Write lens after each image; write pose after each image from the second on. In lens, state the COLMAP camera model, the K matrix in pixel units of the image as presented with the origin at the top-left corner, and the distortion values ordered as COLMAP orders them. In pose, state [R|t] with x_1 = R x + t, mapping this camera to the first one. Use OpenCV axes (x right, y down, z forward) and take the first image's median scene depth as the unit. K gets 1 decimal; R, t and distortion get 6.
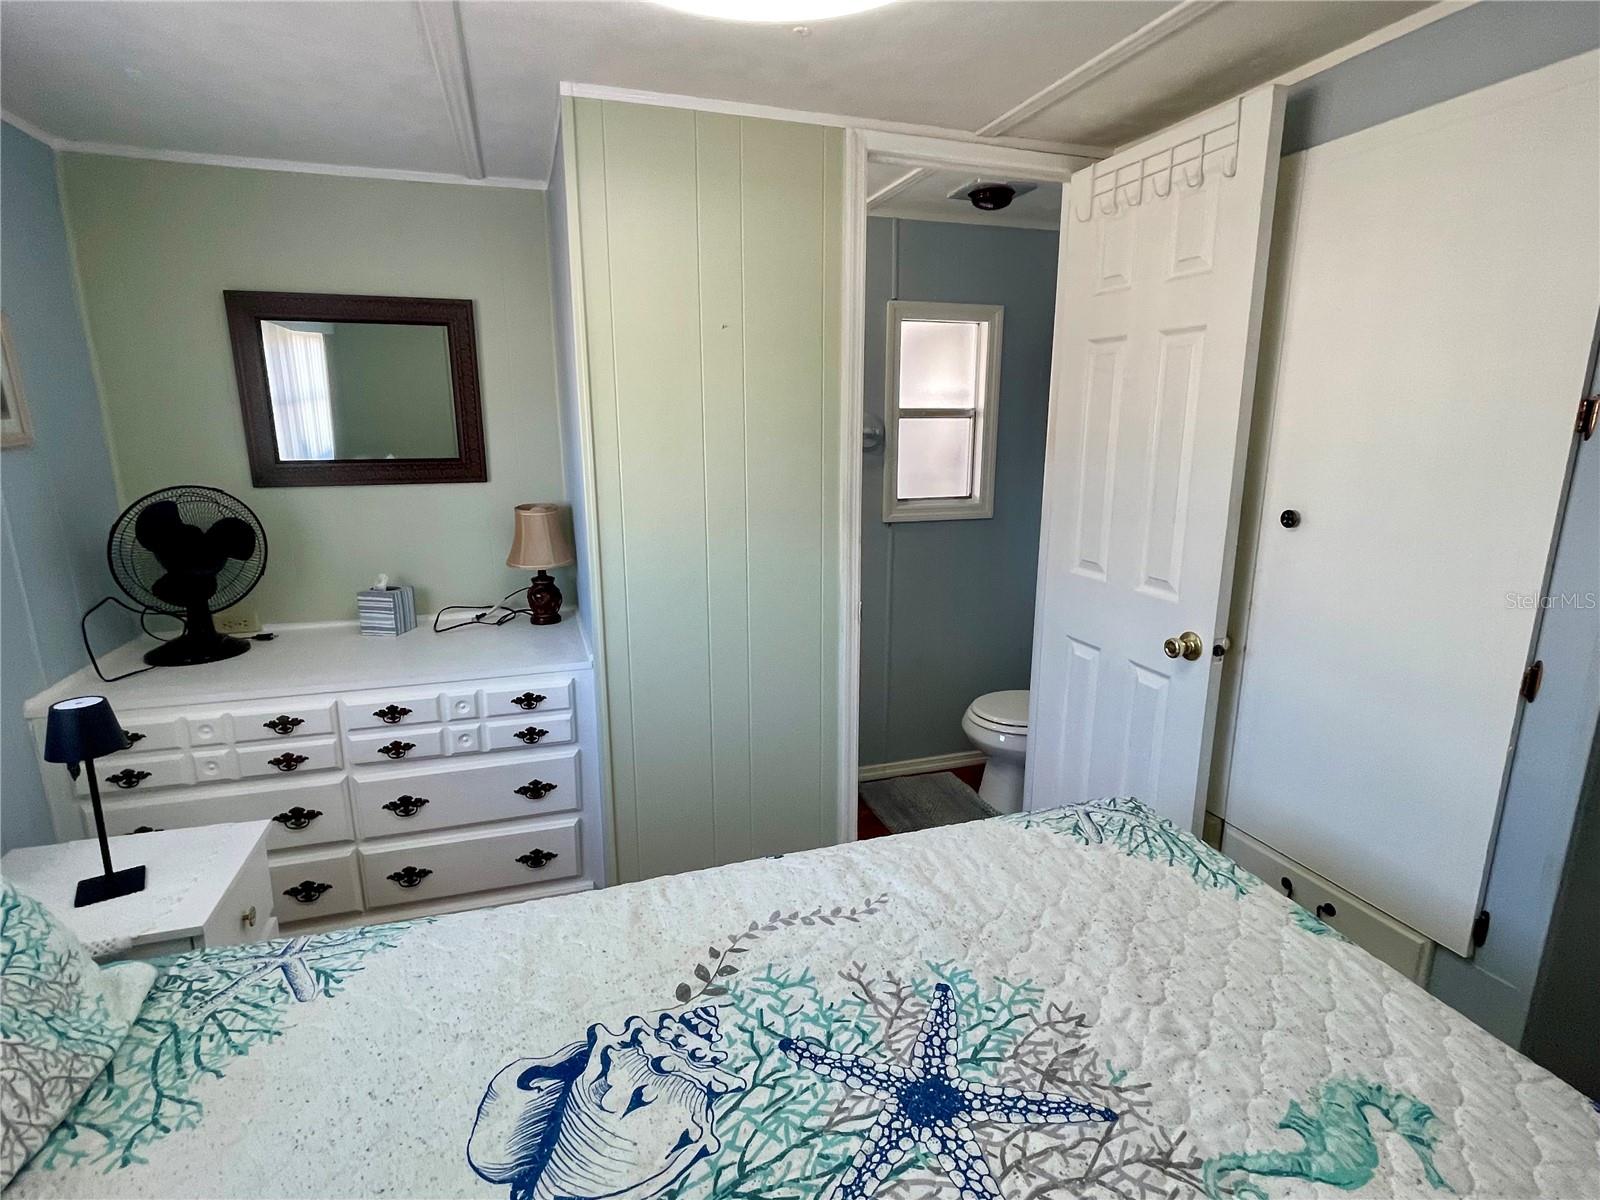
lens RADIAL K [[806.0, 0, 796.1], [0, 806.0, 601.9], [0, 0, 1]] dist [0.003700, 0.000777]
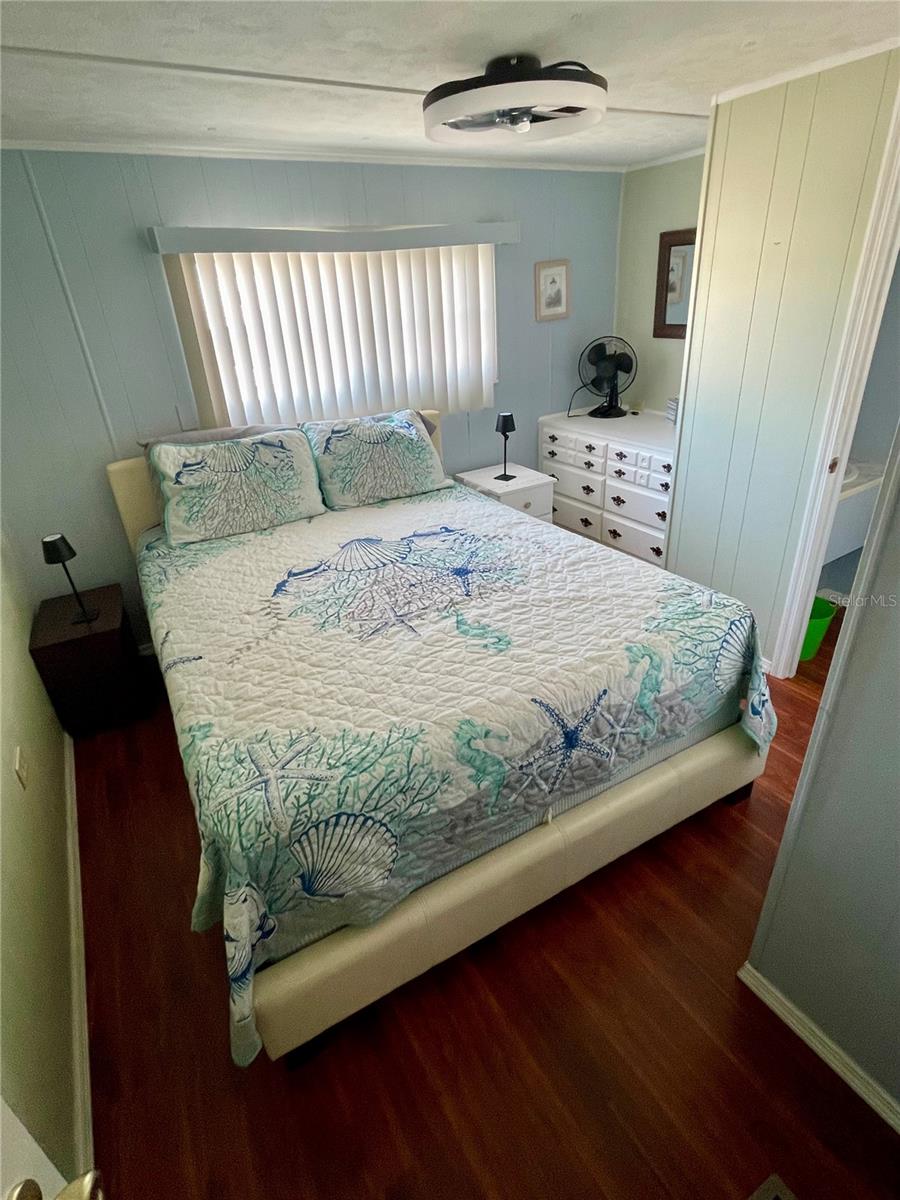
lens RADIAL K [[604.5, 0, 446.6], [0, 604.5, 601.1], [0, 0, 1]] dist [0.003700, 0.000777]
pose [[0.212885, 0.436577, -0.874117, 0.989173], [-0.156805, 0.898294, 0.410463, -0.103628], [0.964413, 0.049684, 0.259691, 0.149001]]
